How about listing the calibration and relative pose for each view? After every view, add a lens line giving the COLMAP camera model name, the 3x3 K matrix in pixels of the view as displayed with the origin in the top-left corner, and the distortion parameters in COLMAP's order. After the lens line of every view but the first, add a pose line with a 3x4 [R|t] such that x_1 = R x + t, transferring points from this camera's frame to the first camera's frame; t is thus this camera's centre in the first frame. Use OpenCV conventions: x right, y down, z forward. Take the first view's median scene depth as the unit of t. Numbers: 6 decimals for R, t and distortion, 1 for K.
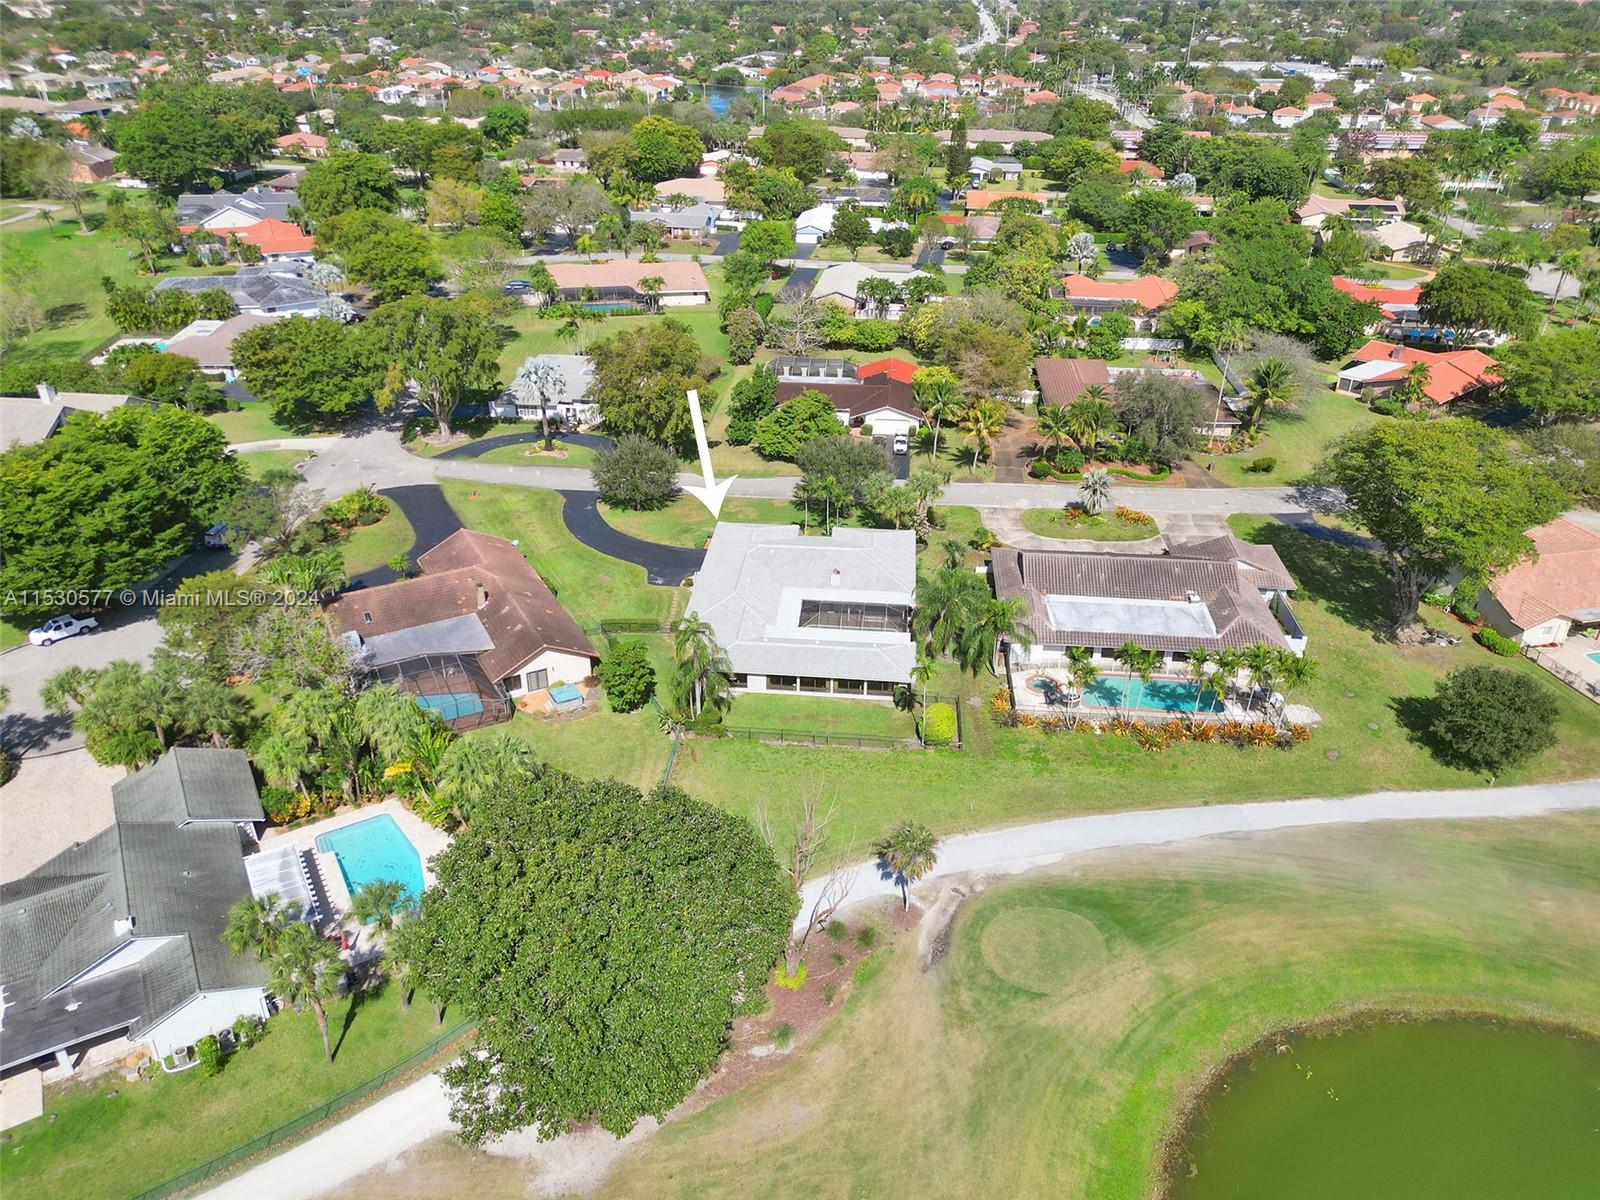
lens RADIAL K [[1116.0, 0, 800.0], [0, 1116.0, 600.0], [0, 0, 1]] dist [0.077144, -0.048283]
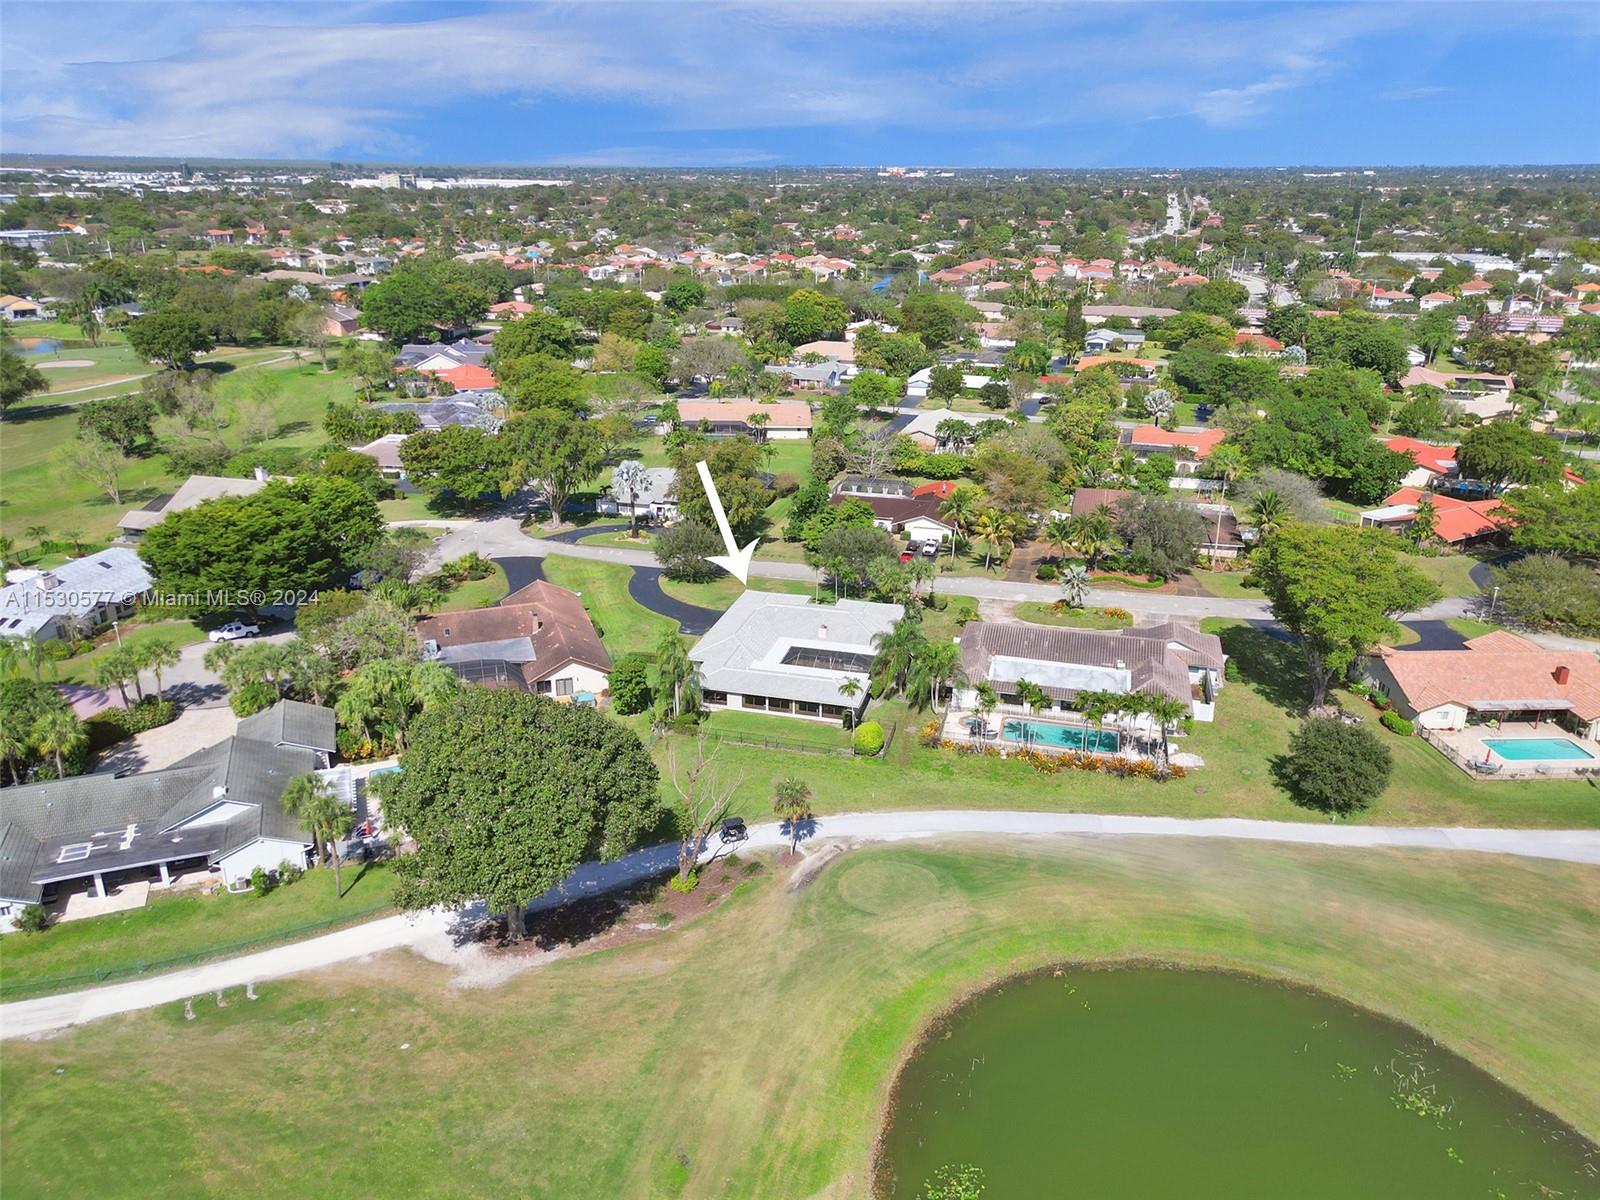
lens RADIAL K [[1116.0, 0, 800.0], [0, 1116.0, 600.0], [0, 0, 1]] dist [0.077144, -0.048283]
pose [[0.986366, 0.058739, -0.153726, 0.161041], [-0.080064, 0.987408, -0.136437, 0.094623], [0.143776, 0.146885, 0.978649, -0.154948]]
